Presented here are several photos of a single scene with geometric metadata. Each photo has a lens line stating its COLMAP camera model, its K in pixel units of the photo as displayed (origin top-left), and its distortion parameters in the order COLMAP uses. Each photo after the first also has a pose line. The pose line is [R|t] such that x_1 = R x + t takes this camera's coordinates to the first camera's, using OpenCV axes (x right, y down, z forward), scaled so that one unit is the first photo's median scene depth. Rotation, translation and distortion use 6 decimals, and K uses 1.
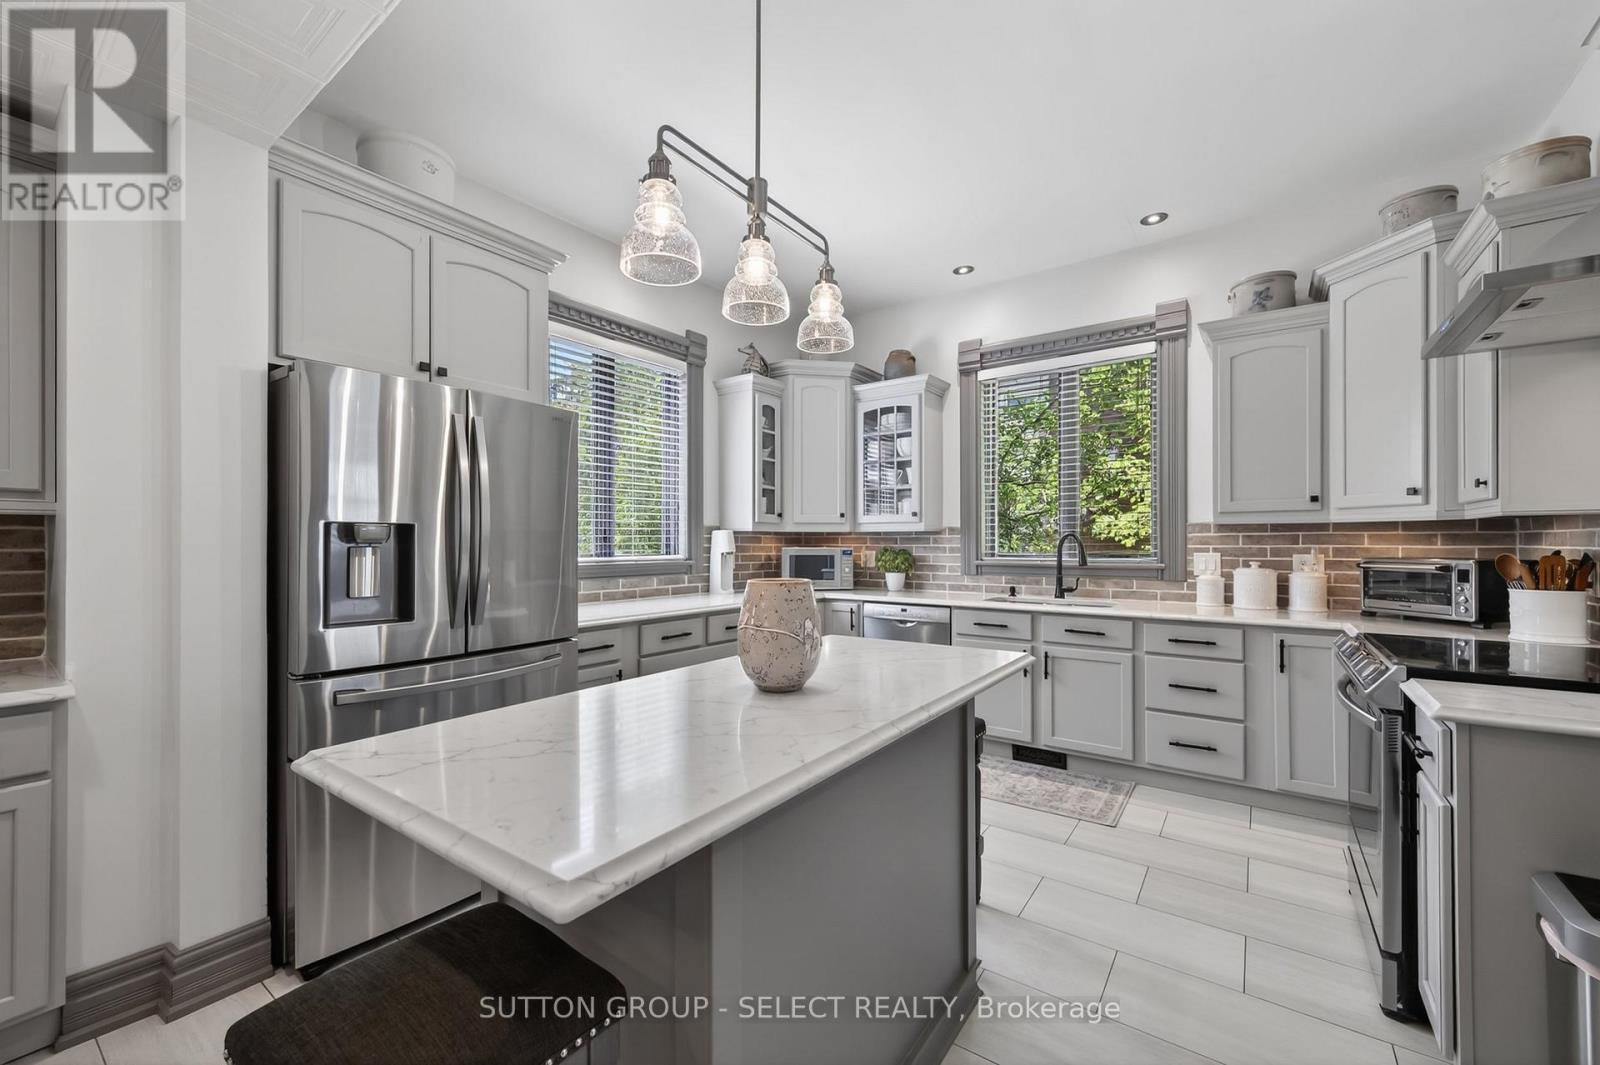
lens RADIAL K [[625.4, 0, 789.6], [0, 625.4, 539.2], [0, 0, 1]] dist [0.006307, -0.000736]
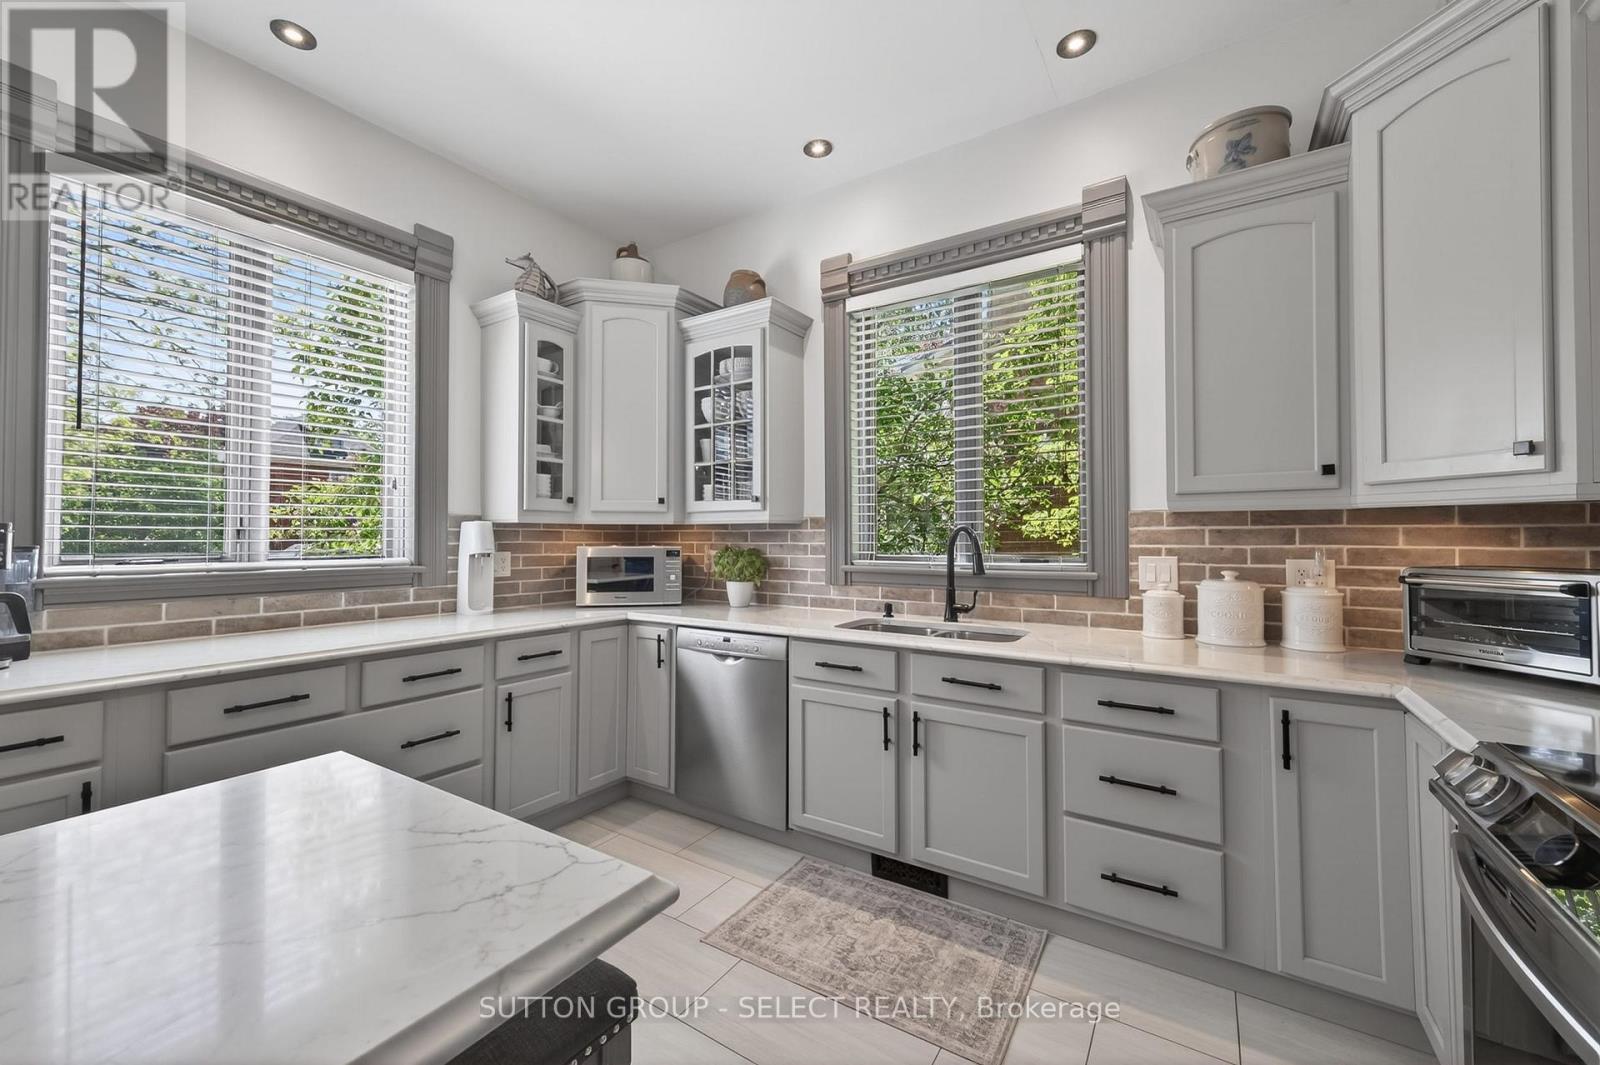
lens RADIAL K [[625.4, 0, 792.6], [0, 625.4, 524.3], [0, 0, 1]] dist [0.006307, -0.000736]
pose [[0.998147, 0.002909, 0.060783, 0.236696], [-0.001948, 0.999872, -0.015865, -0.000330], [-0.060821, 0.015717, 0.998025, 0.357036]]
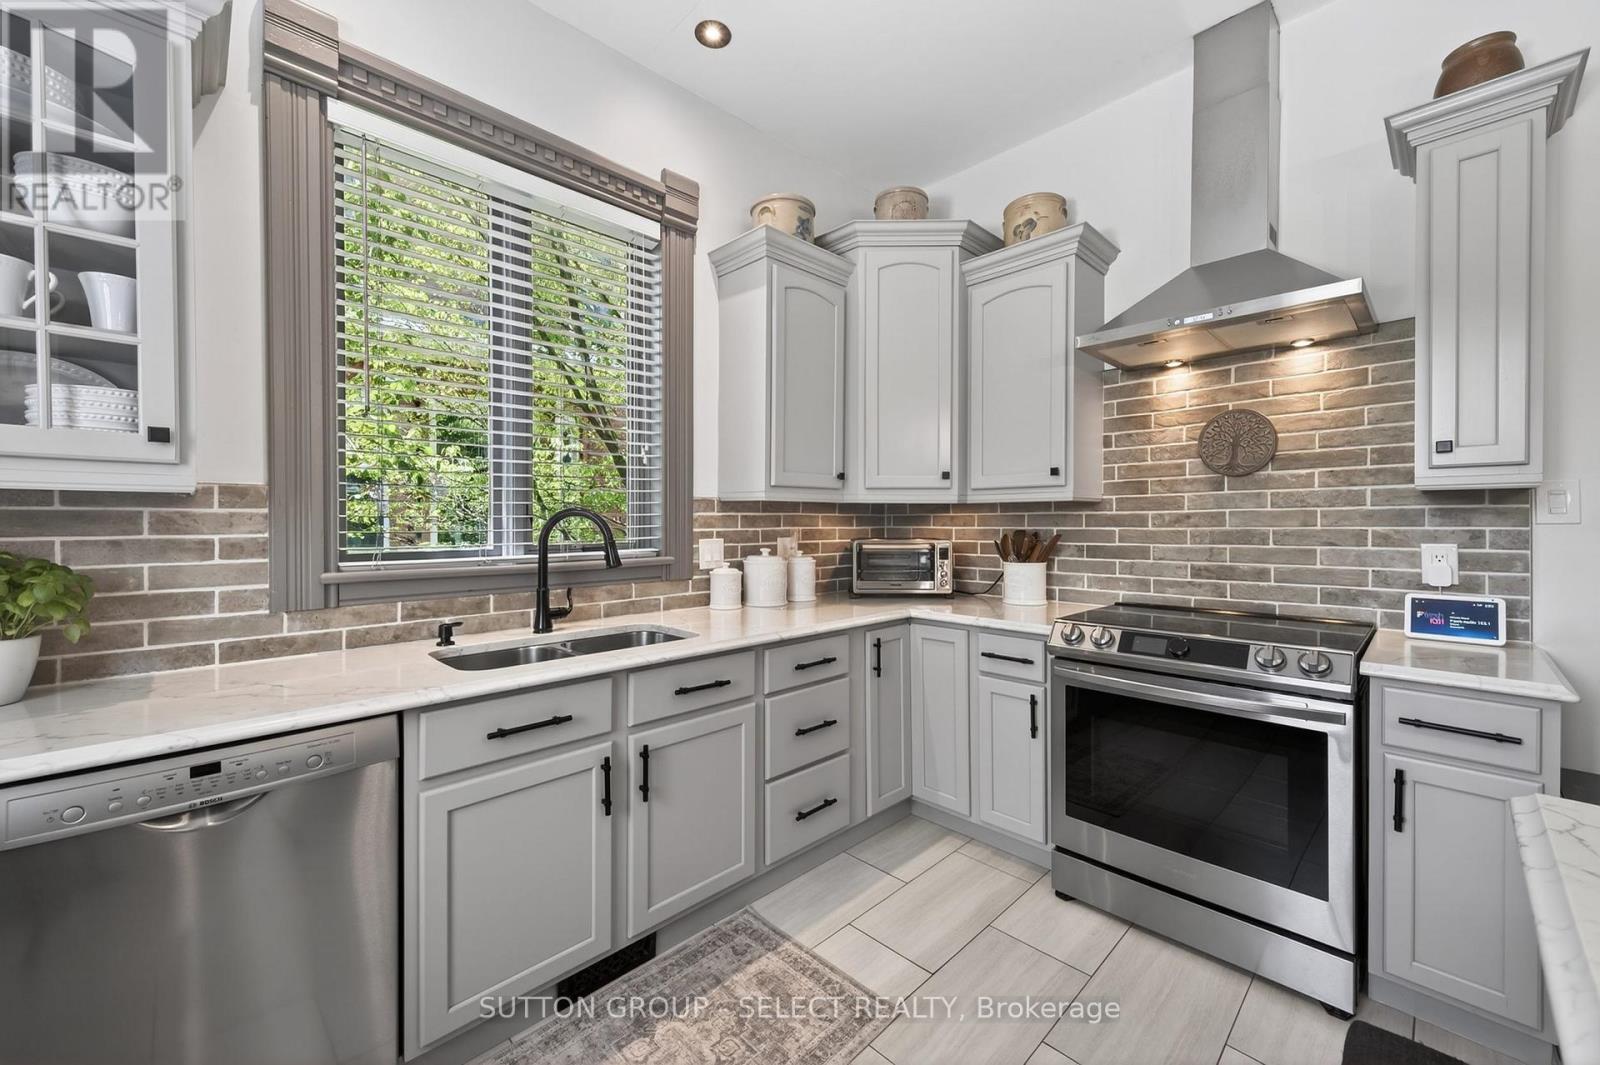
lens RADIAL K [[625.4, 0, 801.1], [0, 625.4, 524.6], [0, 0, 1]] dist [0.006307, -0.000736]
pose [[0.157121, -0.004267, 0.987570, -0.056721], [-0.002418, 0.999986, 0.004706, 0.001426], [-0.987576, -0.003127, 0.157108, 0.767644]]
